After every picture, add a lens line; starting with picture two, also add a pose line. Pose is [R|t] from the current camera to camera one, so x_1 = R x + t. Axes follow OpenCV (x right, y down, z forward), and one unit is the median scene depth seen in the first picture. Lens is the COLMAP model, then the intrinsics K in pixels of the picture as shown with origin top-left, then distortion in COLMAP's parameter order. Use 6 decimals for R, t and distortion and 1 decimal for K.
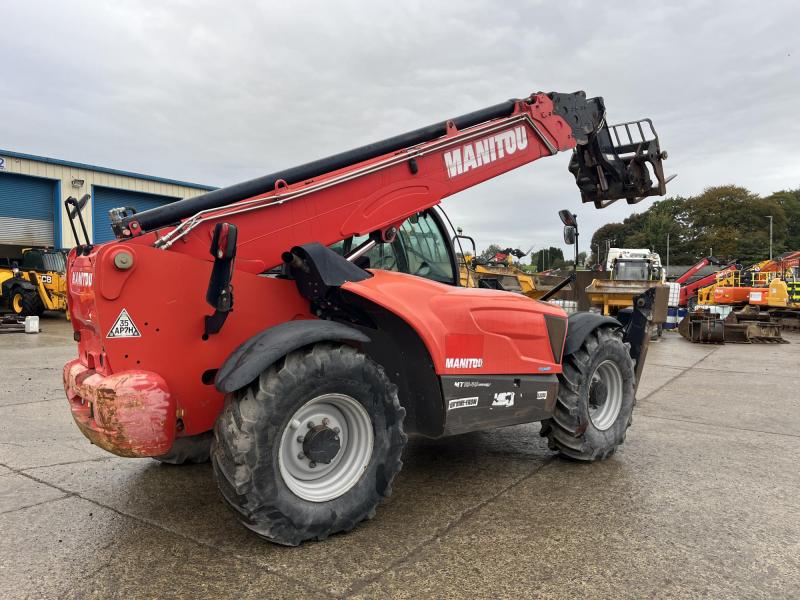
lens RADIAL K [[595.3, 0, 404.3], [0, 595.3, 301.0], [0, 0, 1]] dist [0.075743, -0.108914]
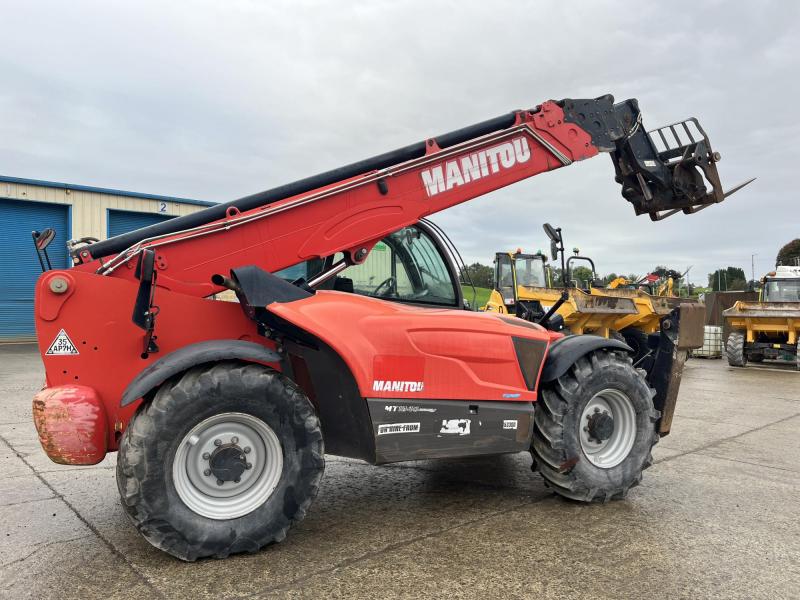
lens RADIAL K [[600.2, 0, 400.0], [0, 600.2, 300.0], [0, 0, 1]] dist [0.063040, -0.068253]
pose [[0.966311, -0.013431, -0.257028, 0.327961], [0.001688, 0.998947, -0.045855, 0.009196], [0.257373, 0.043876, 0.965316, 0.057353]]
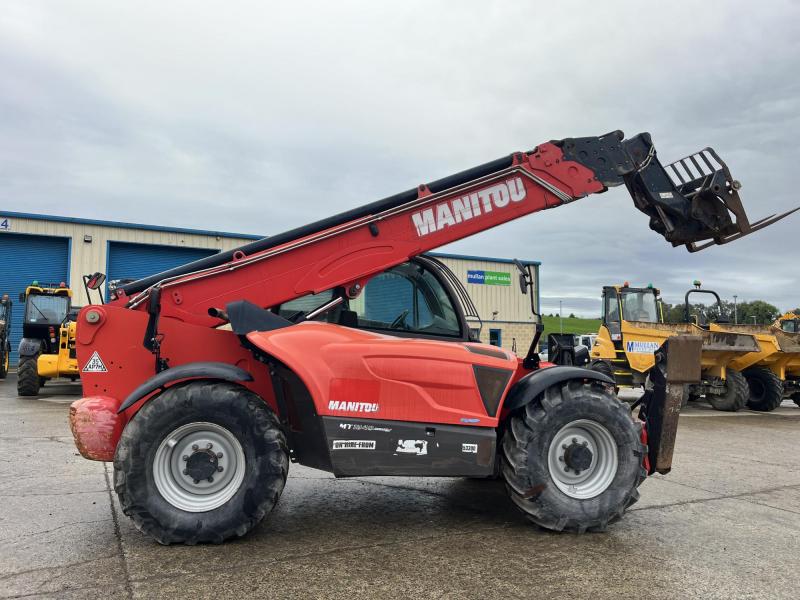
lens RADIAL K [[599.3, 0, 402.5], [0, 599.3, 299.2], [0, 0, 1]] dist [0.066121, -0.075267]
pose [[0.878545, -0.036034, -0.476299, 0.651961], [-0.016036, 0.994363, -0.104806, 0.021970], [0.477391, 0.099715, 0.873015, 0.069995]]
